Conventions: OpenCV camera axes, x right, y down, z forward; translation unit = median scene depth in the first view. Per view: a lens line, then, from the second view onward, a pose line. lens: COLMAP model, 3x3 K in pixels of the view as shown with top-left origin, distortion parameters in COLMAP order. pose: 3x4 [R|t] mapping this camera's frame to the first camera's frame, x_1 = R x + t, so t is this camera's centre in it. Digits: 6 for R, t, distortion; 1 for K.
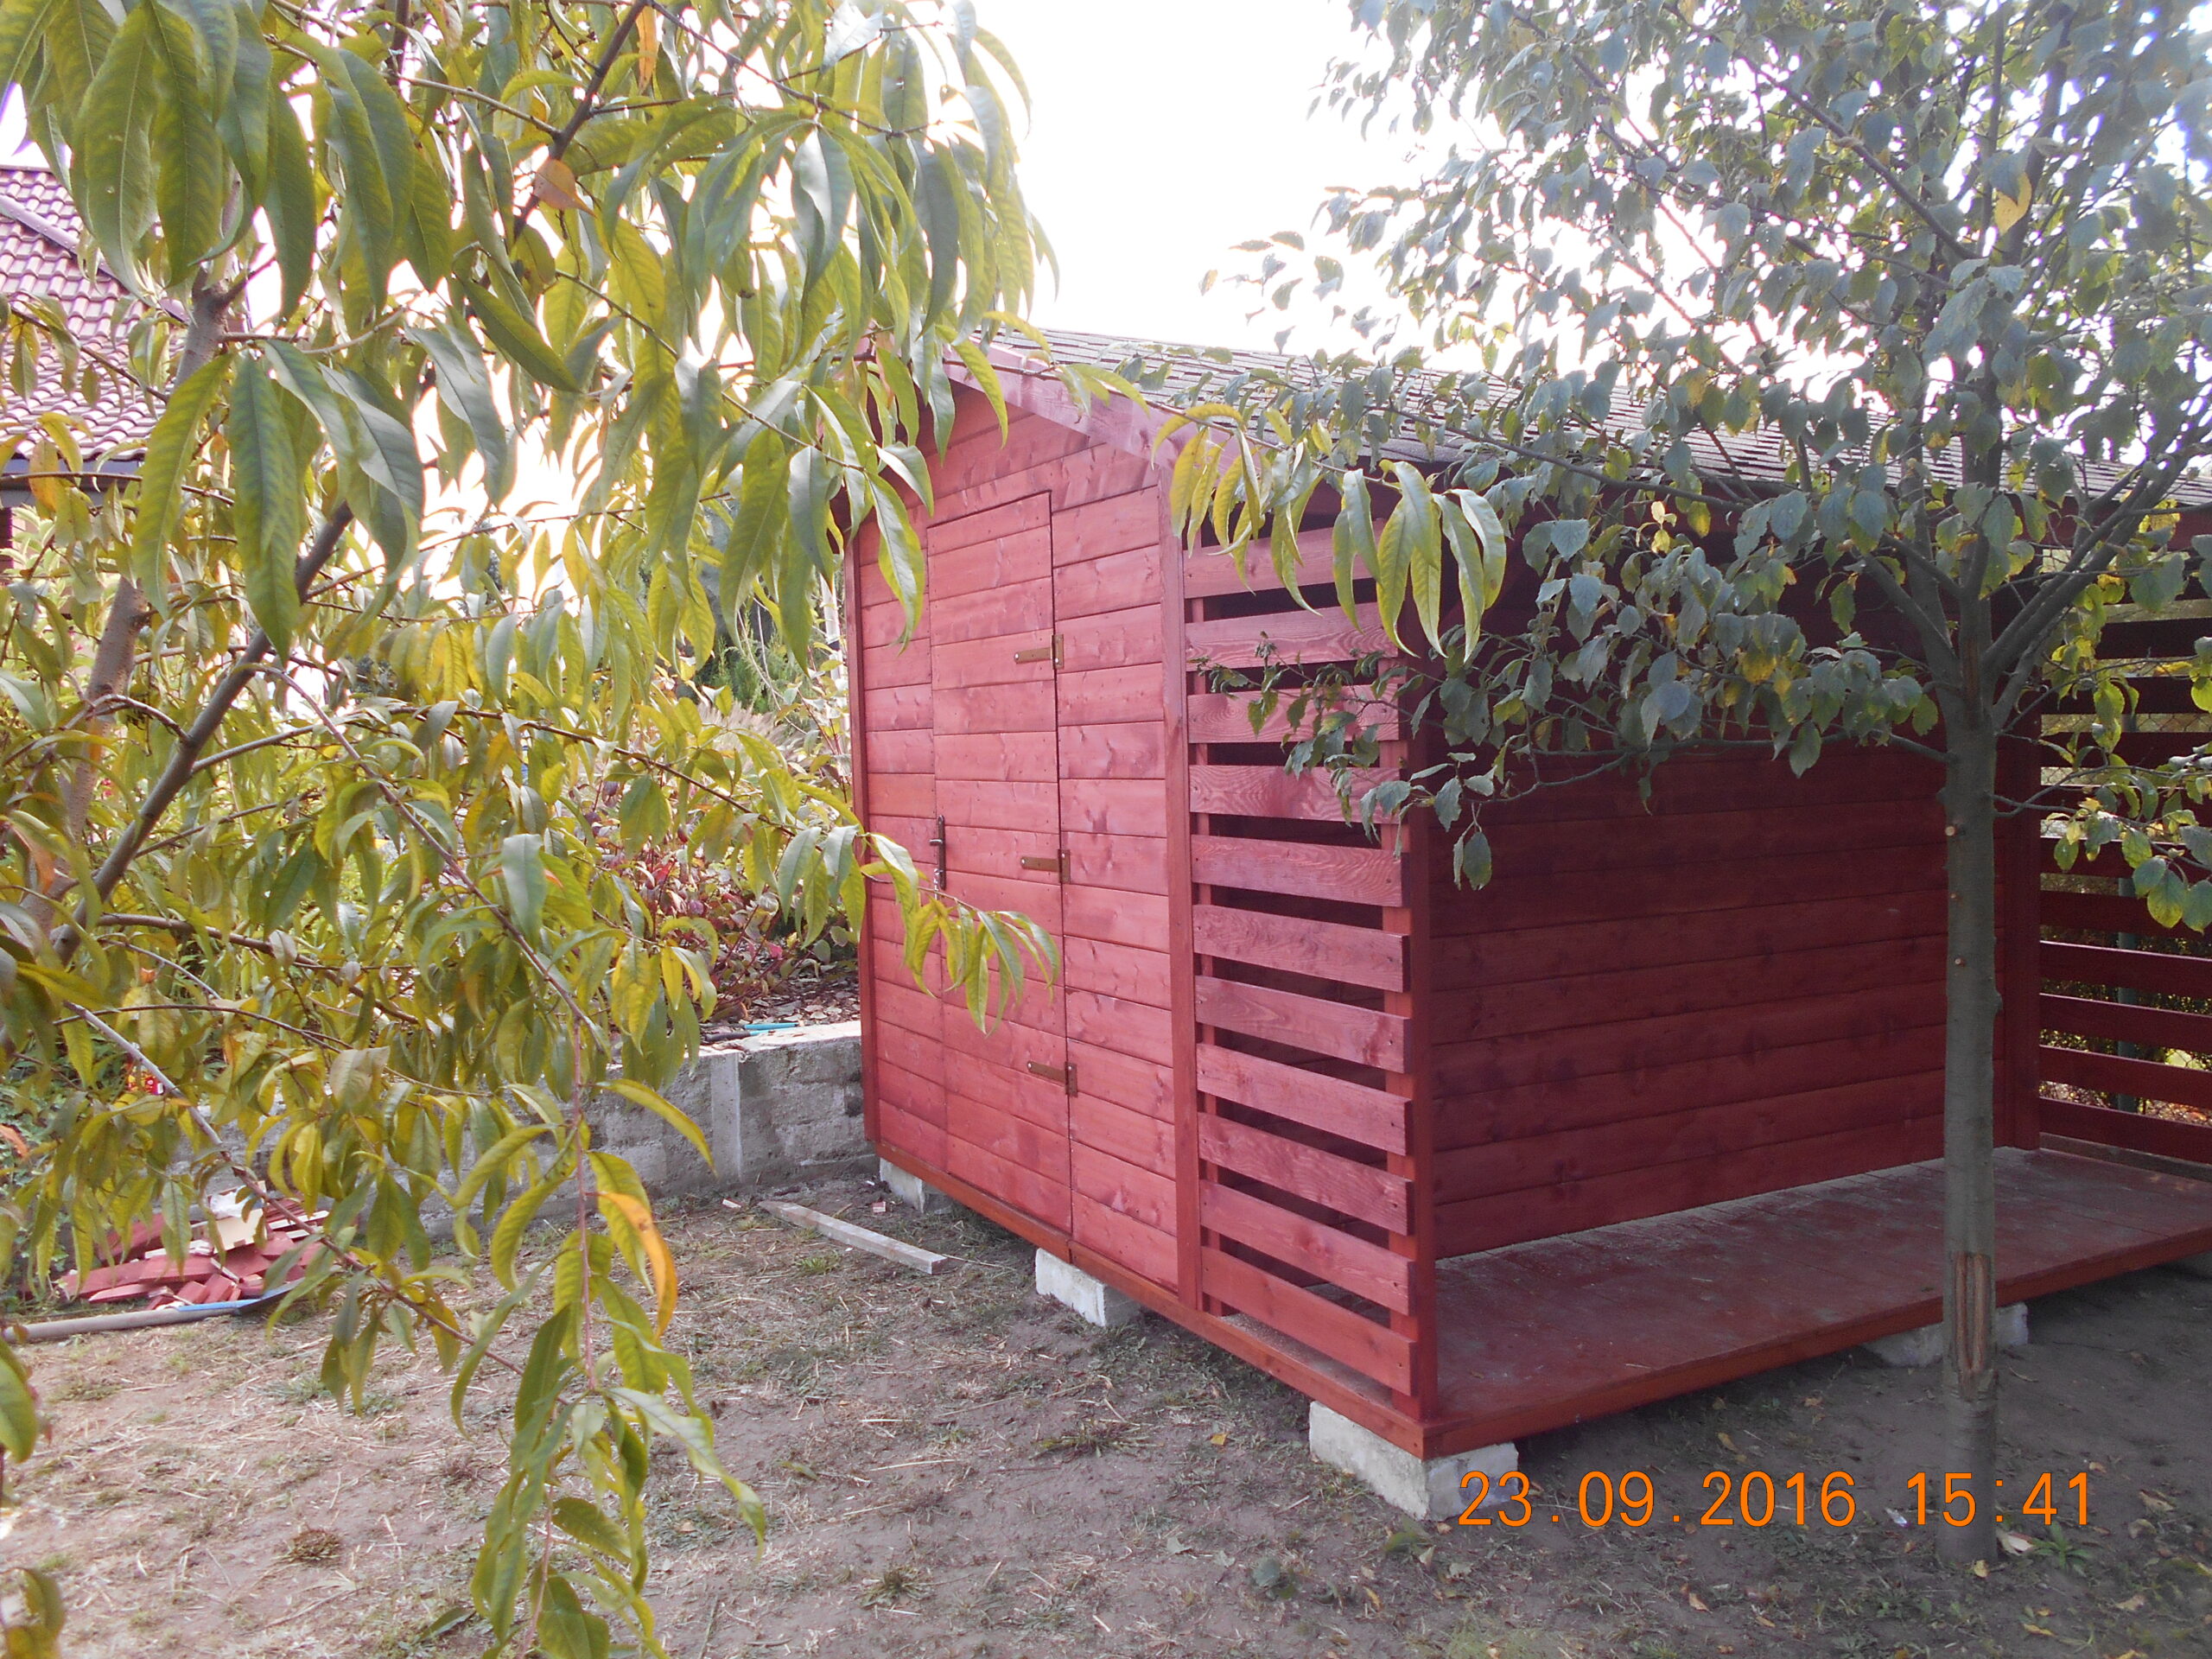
lens RADIAL K [[1730.7, 0, 1050.0], [0, 1730.7, 823.2], [0, 0, 1]] dist [-0.039377, 0.112176]
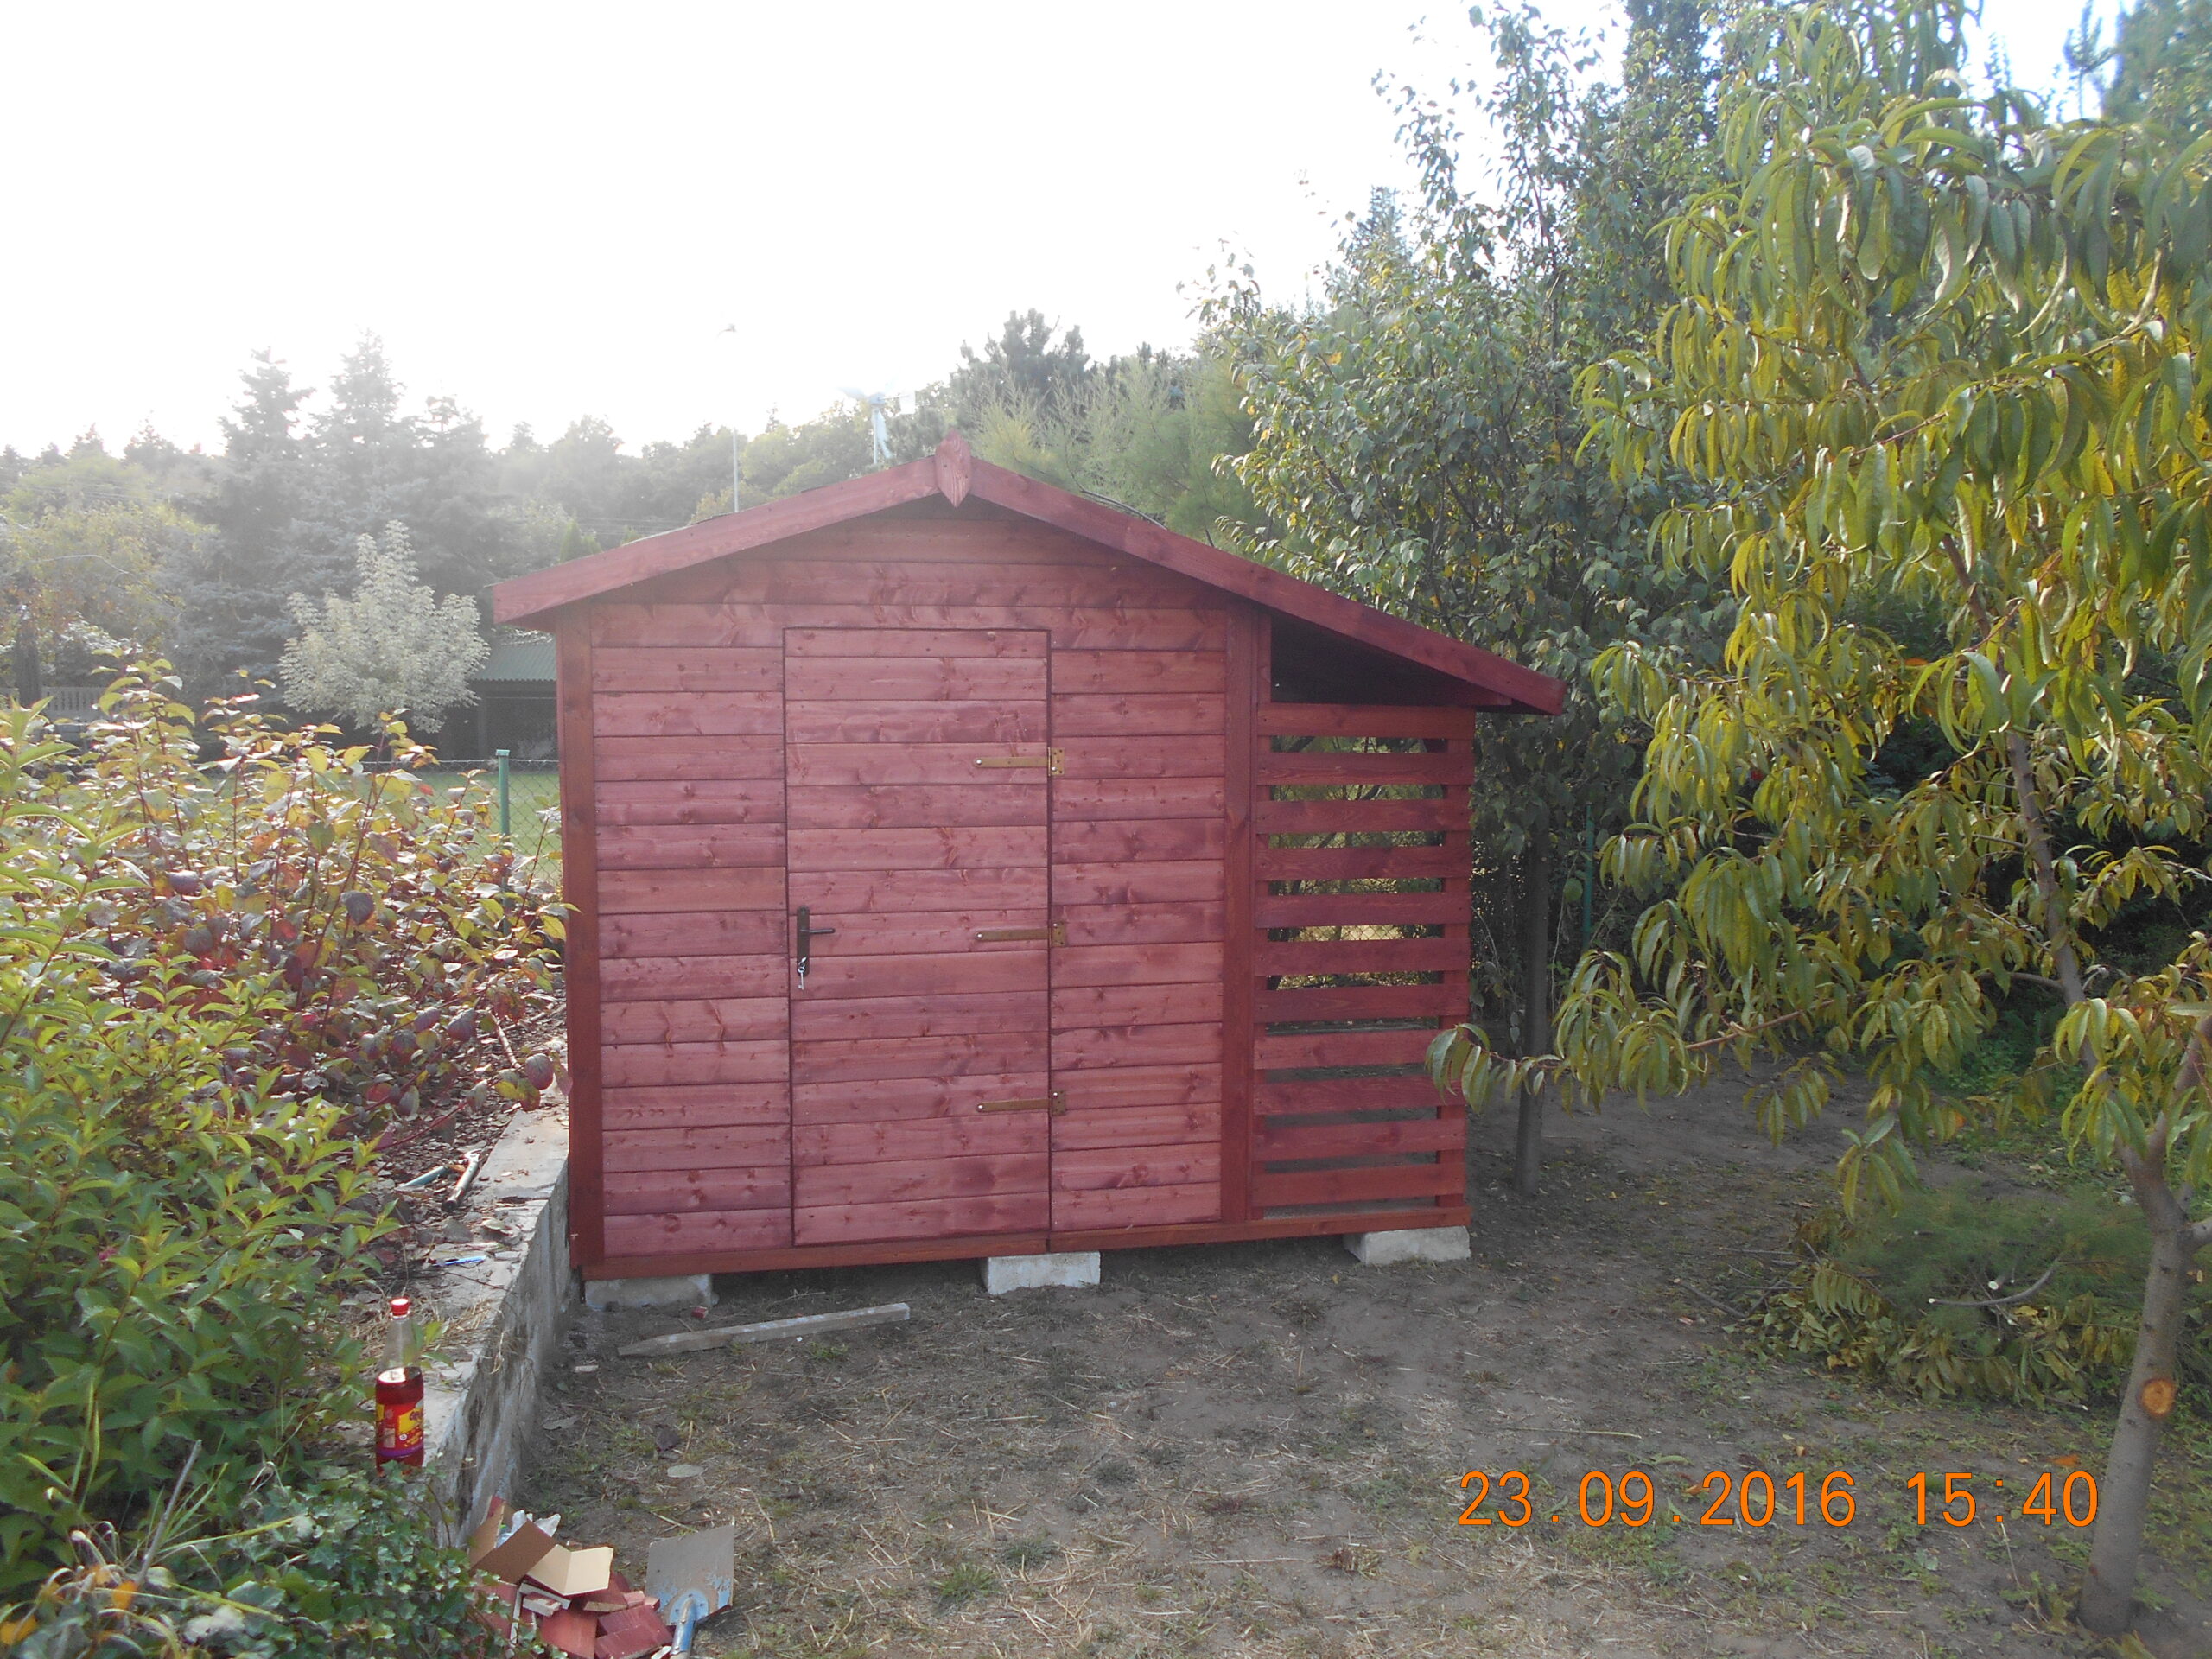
lens RADIAL K [[1730.7, 0, 1050.0], [0, 1730.7, 823.2], [0, 0, 1]] dist [-0.039377, 0.112176]
pose [[0.285578, -0.050191, 0.957040, -1.413130], [0.037787, 0.998441, 0.041086, -0.126139], [-0.957610, 0.024430, 0.287029, 0.769554]]
